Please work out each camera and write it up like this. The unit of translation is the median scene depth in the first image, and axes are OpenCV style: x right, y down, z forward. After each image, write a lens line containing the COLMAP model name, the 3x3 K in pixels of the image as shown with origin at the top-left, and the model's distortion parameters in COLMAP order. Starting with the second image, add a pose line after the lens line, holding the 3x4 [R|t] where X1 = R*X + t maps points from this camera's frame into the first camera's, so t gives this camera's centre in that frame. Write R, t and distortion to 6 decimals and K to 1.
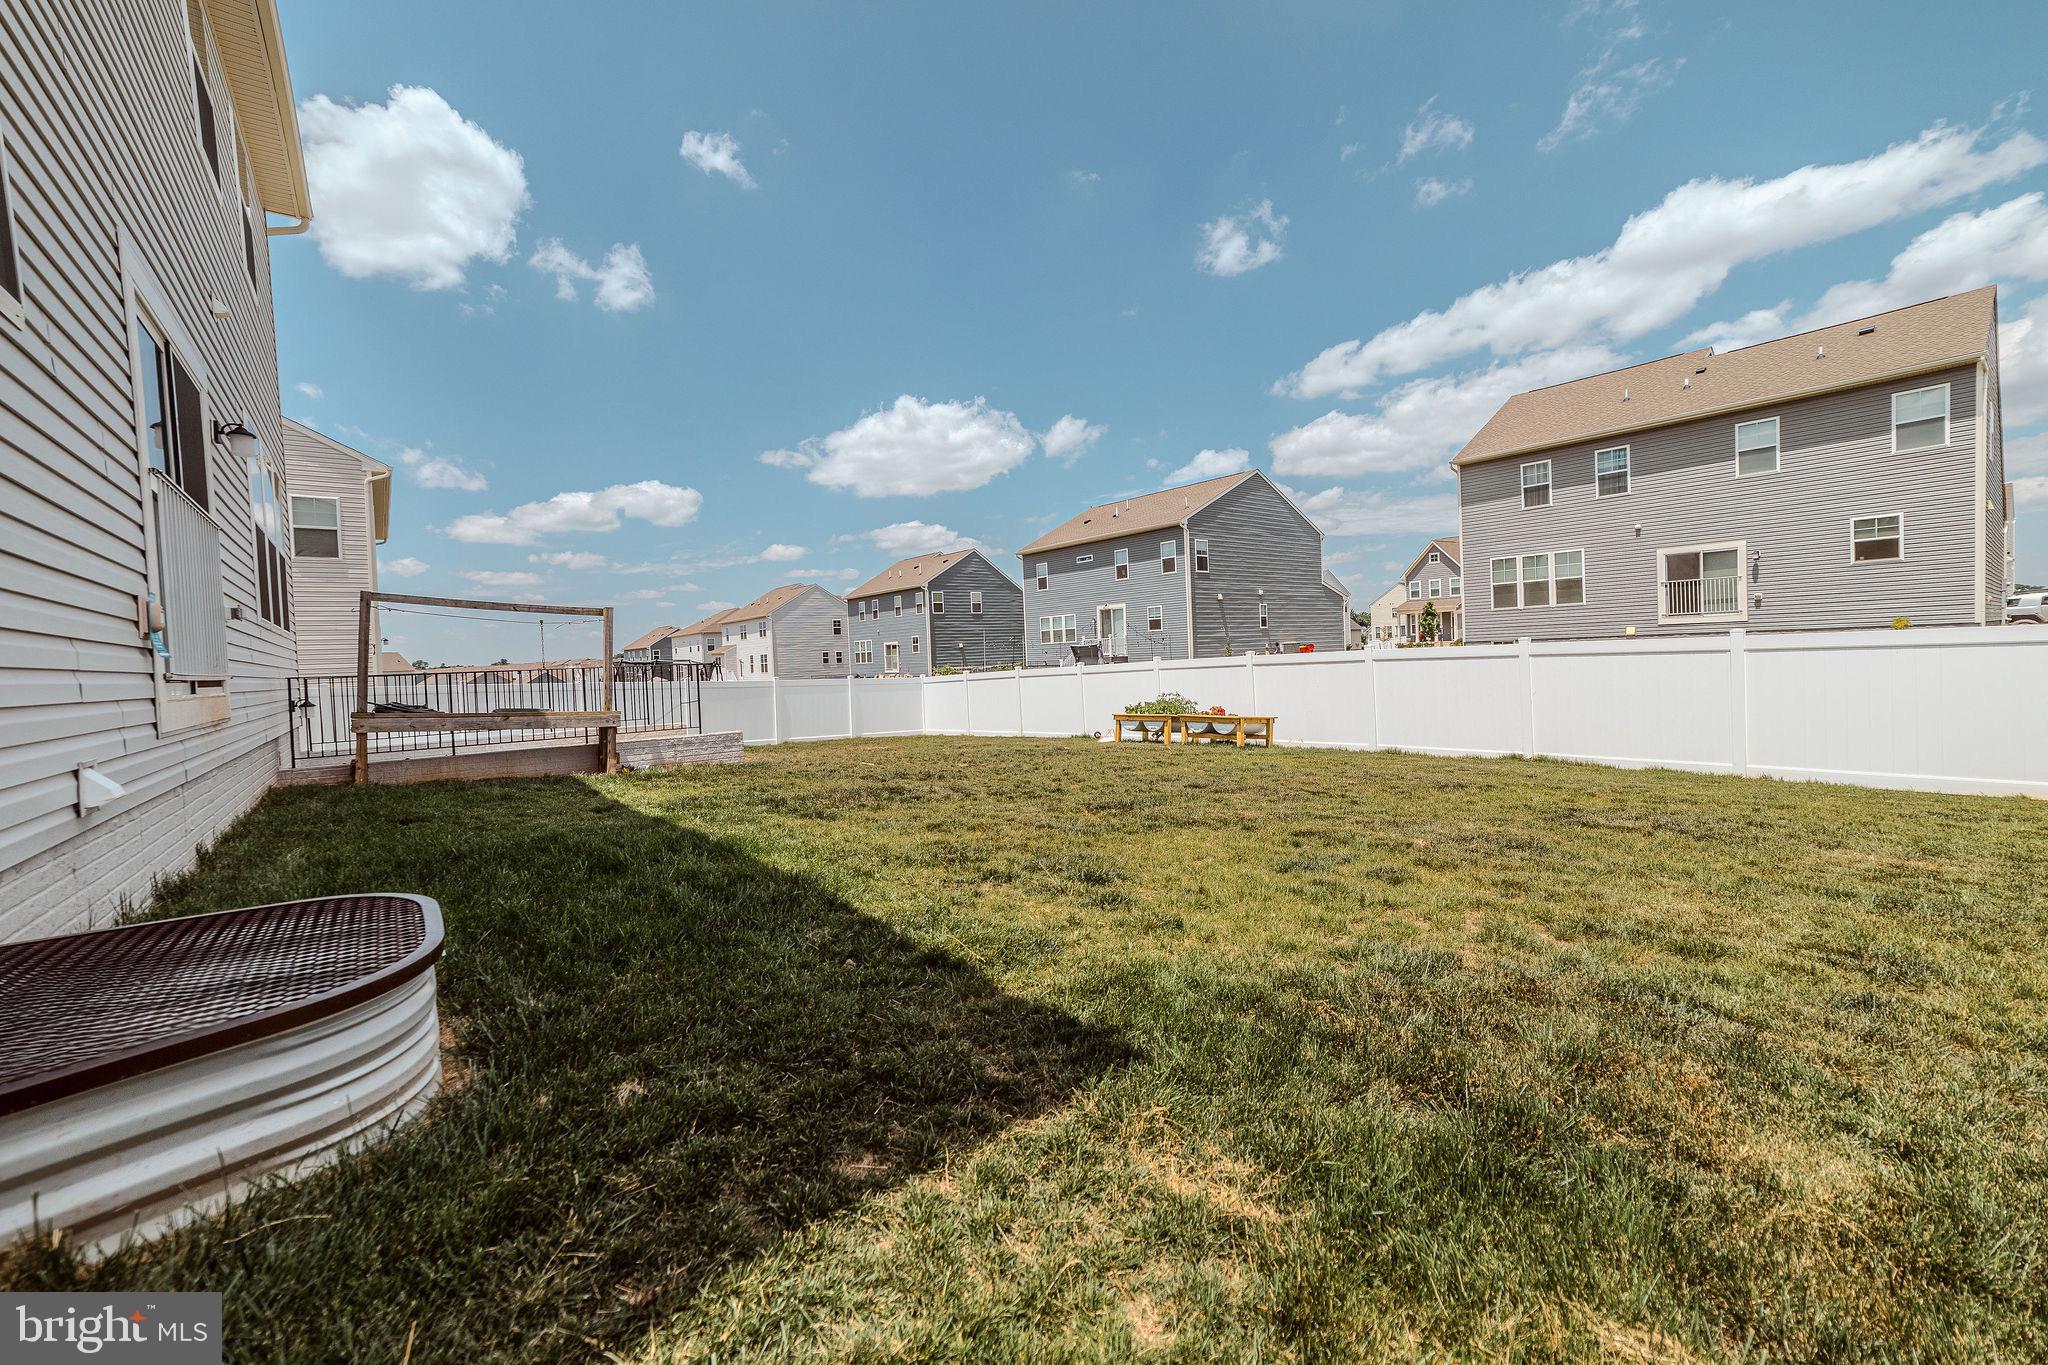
lens RADIAL K [[826.6, 0, 1017.7], [0, 826.6, 681.8], [0, 0, 1]] dist [-0.023501, 0.010859]
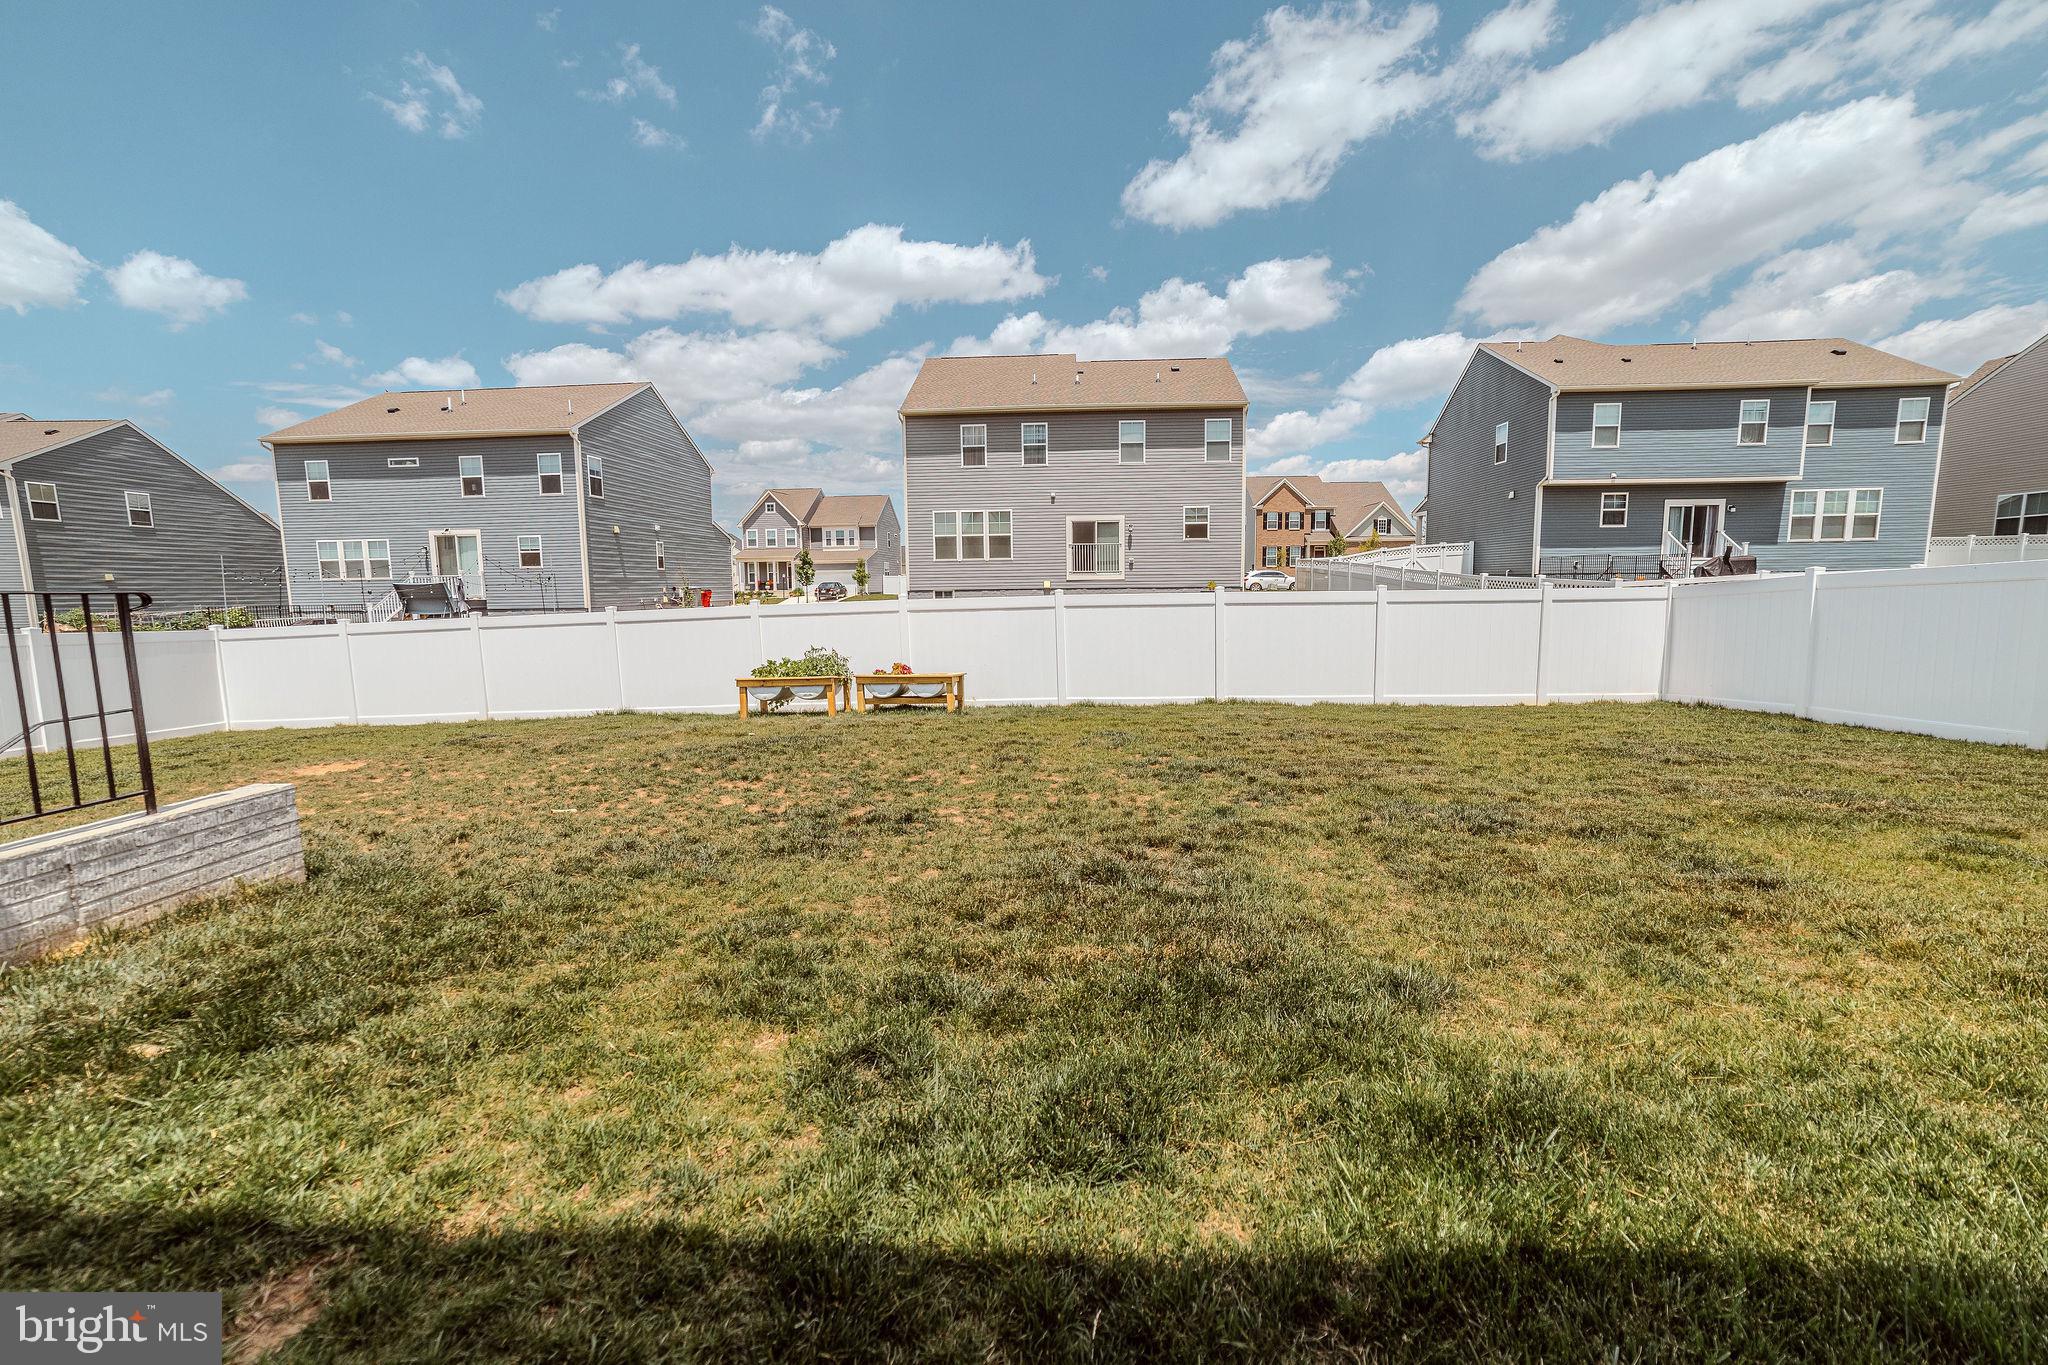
lens RADIAL K [[826.6, 0, 999.1], [0, 826.6, 693.6], [0, 0, 1]] dist [-0.023501, 0.010859]
pose [[0.679436, -0.065356, 0.730819, -0.149430], [0.009232, 0.996708, 0.080550, -0.002343], [-0.733677, -0.047982, 0.677802, 0.207038]]
